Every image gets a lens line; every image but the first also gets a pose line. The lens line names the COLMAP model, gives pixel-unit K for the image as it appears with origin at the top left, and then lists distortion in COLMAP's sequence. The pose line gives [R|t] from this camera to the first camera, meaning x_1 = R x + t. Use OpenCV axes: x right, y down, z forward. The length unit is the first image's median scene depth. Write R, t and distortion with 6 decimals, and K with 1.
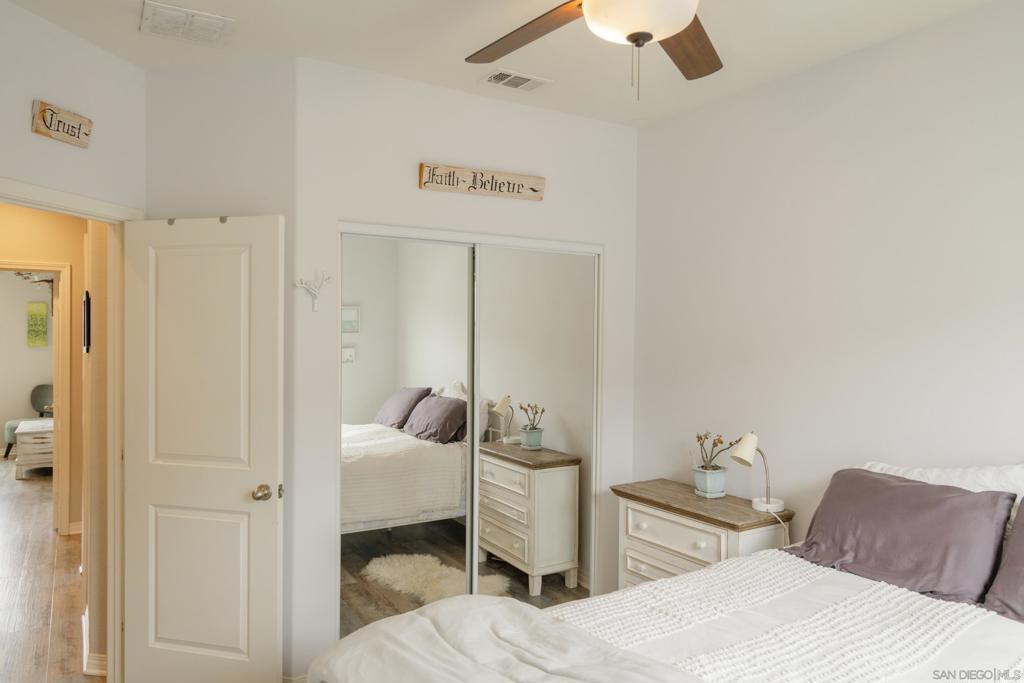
lens RADIAL K [[720.0, 0, 512.3], [0, 720.0, 340.0], [0, 0, 1]] dist [0.002751, 0.001066]
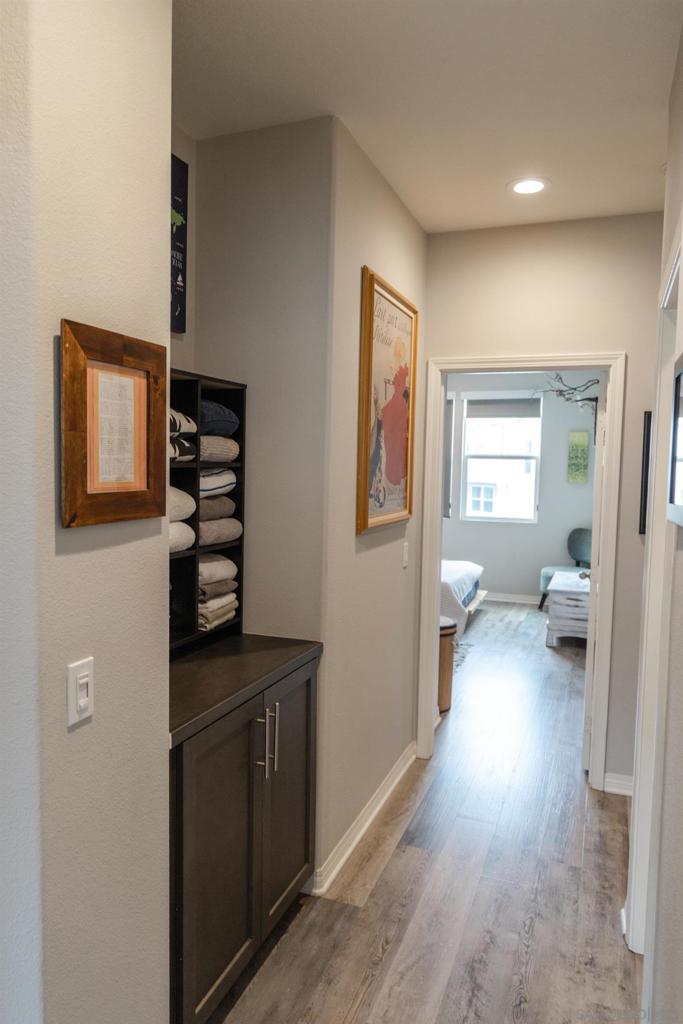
lens RADIAL K [[720.0, 0, 342.5], [0, 720.0, 512.5], [0, 0, 1]] dist [0.002751, 0.001066]
pose [[0.619804, 0.061615, -0.782334, -0.194083], [-0.023983, 0.997934, 0.059595, -0.000315], [0.784390, -0.018175, 0.620002, 0.303296]]
